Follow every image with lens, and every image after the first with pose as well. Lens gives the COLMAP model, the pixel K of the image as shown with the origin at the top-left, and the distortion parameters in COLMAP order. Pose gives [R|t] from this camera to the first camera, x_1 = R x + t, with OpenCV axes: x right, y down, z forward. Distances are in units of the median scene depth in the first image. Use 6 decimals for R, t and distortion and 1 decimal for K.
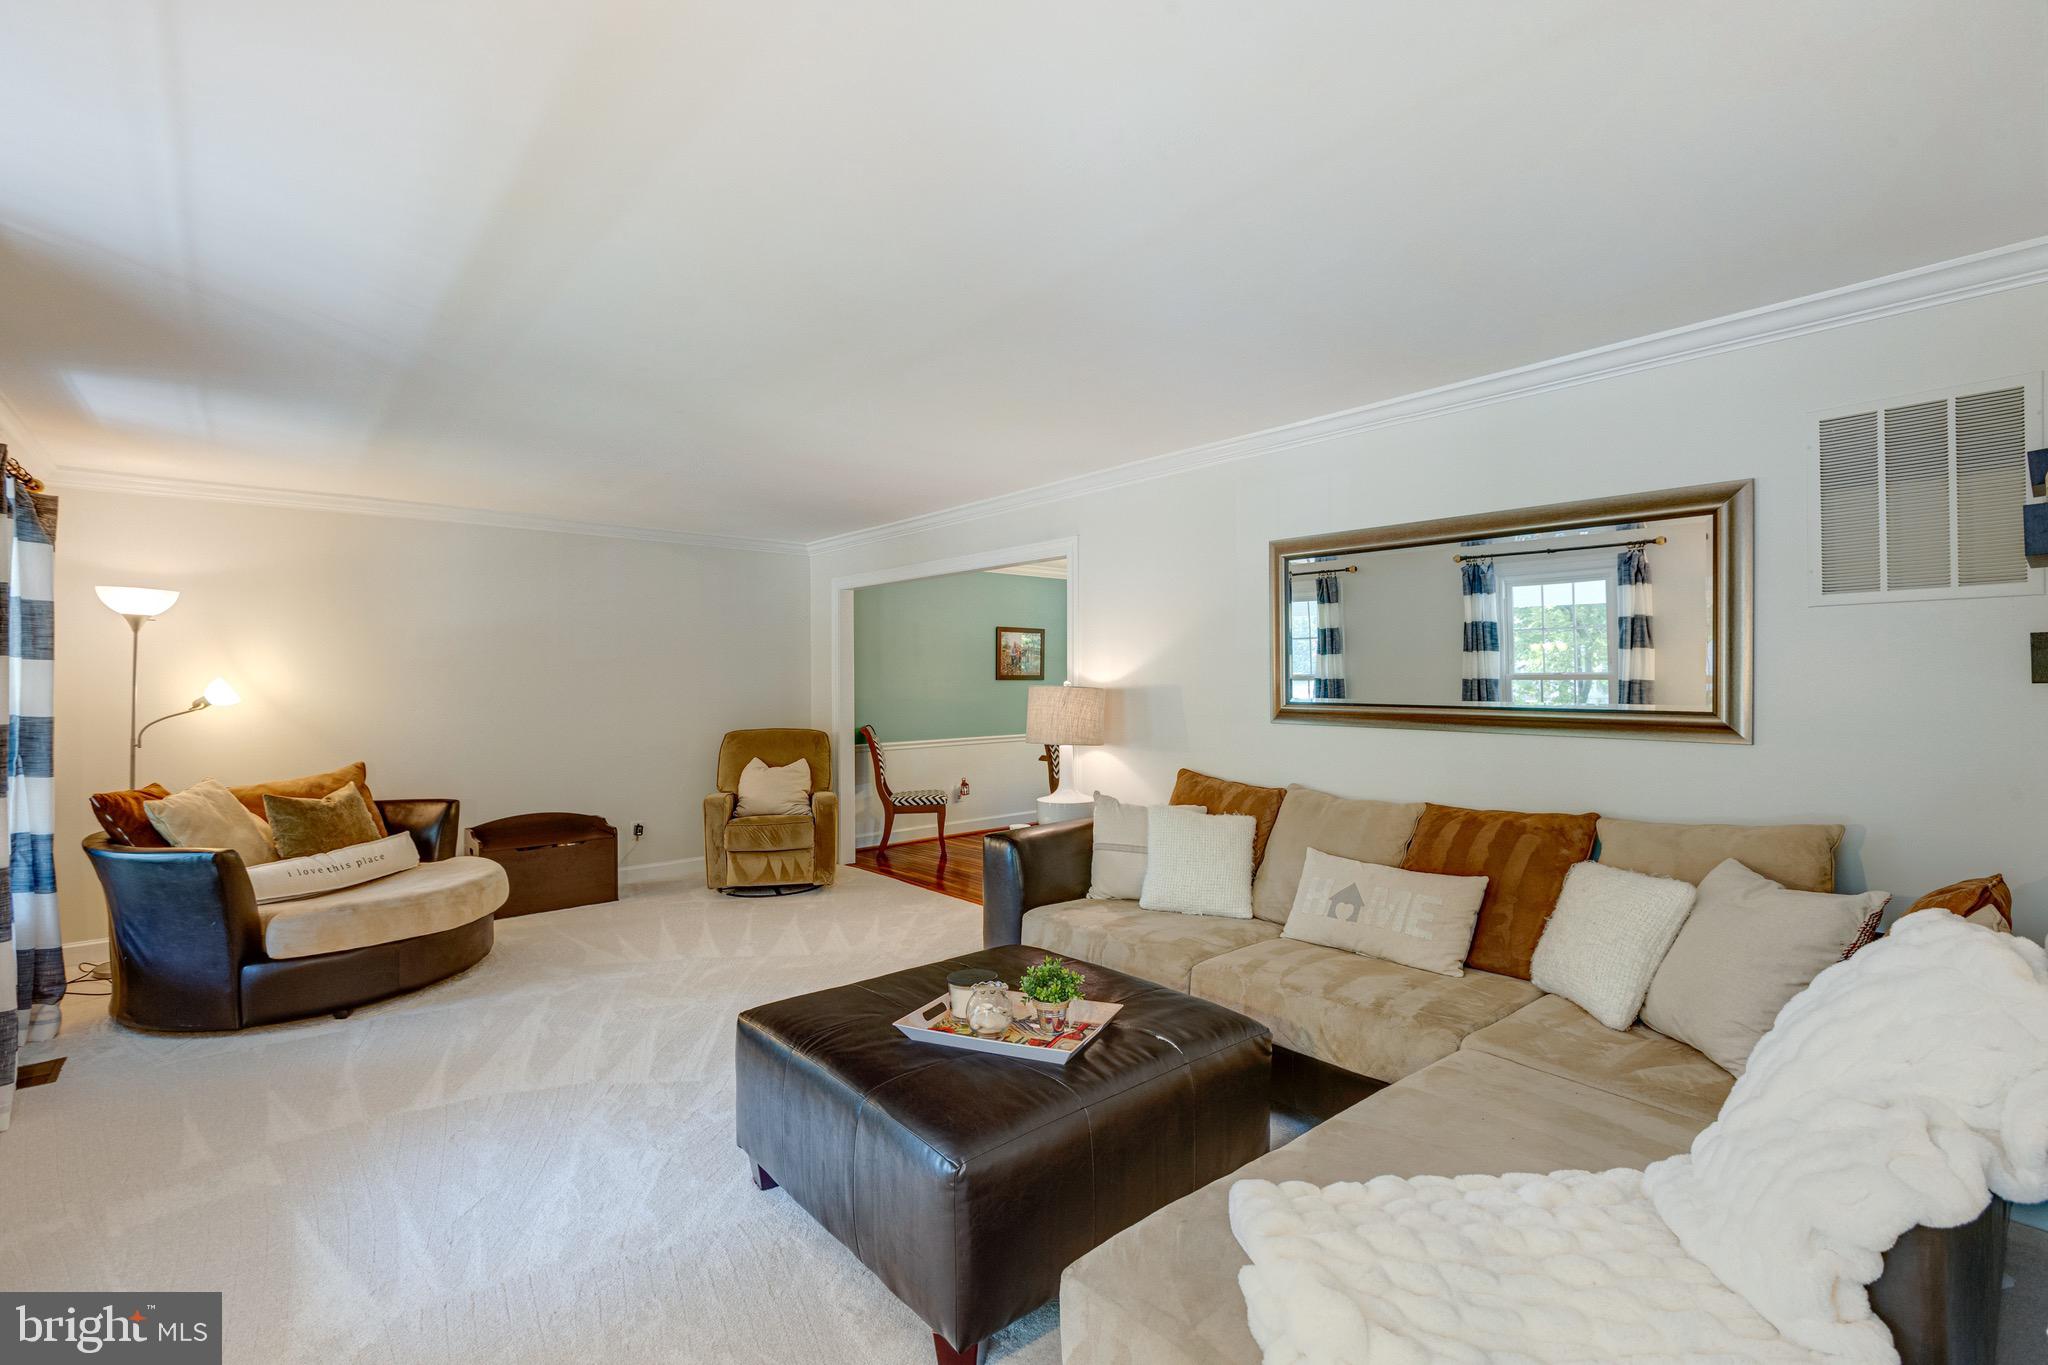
lens RADIAL K [[908.0, 0, 1014.7], [0, 908.0, 683.0], [0, 0, 1]] dist [-0.001298, -0.000375]
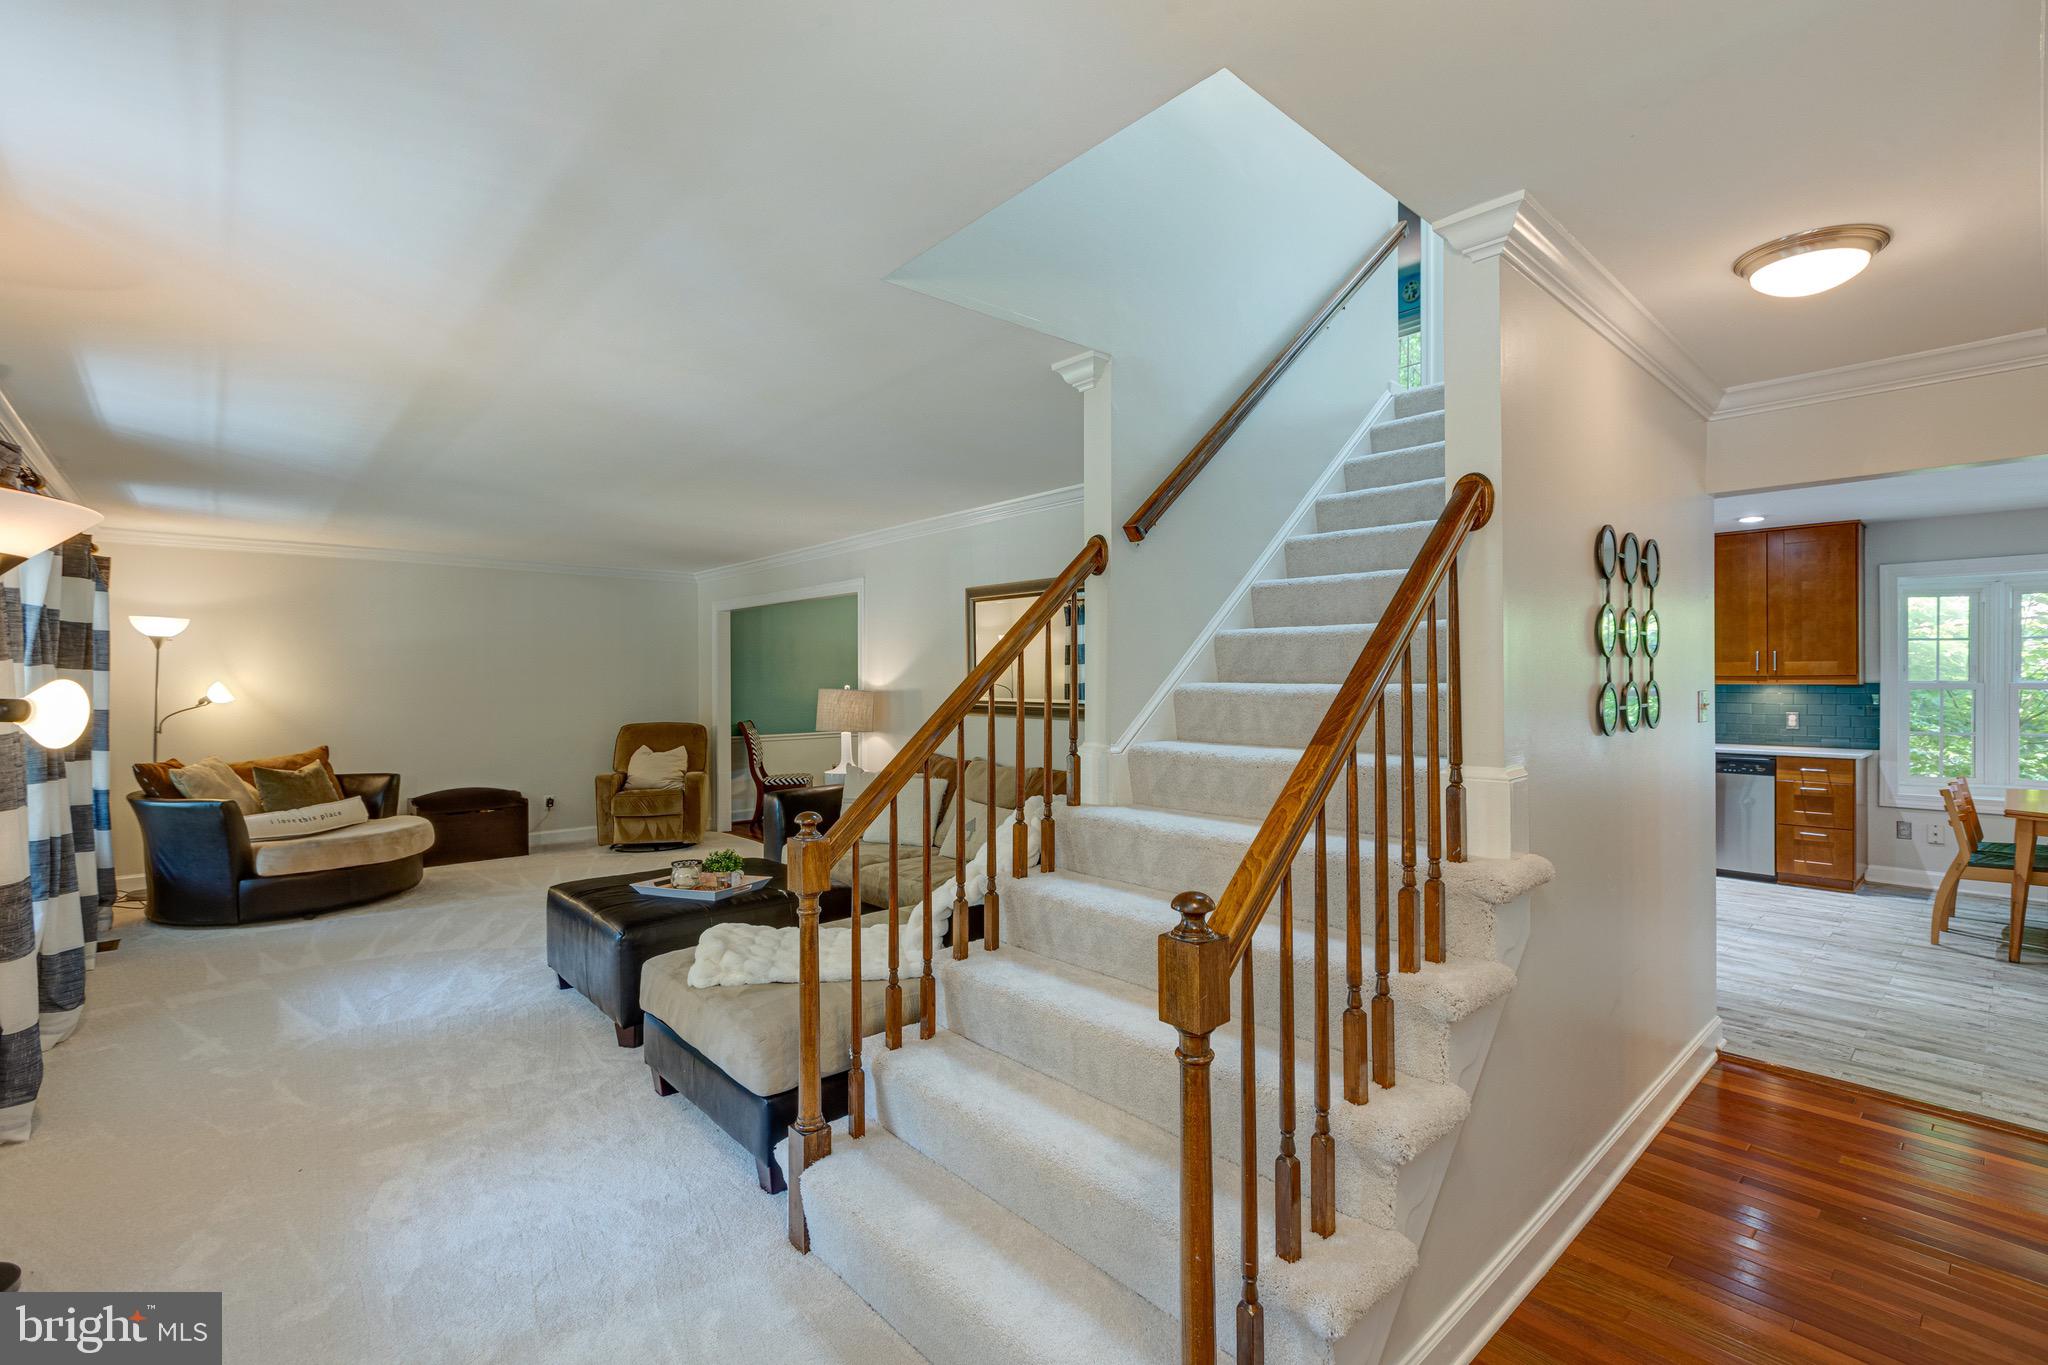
lens RADIAL K [[908.0, 0, 1017.3], [0, 908.0, 680.9], [0, 0, 1]] dist [-0.001298, -0.000375]
pose [[0.999795, 0.001087, 0.020212, 0.299562], [-0.000981, 0.999986, -0.005253, -0.002166], [-0.020217, 0.005232, 0.999782, -0.393746]]
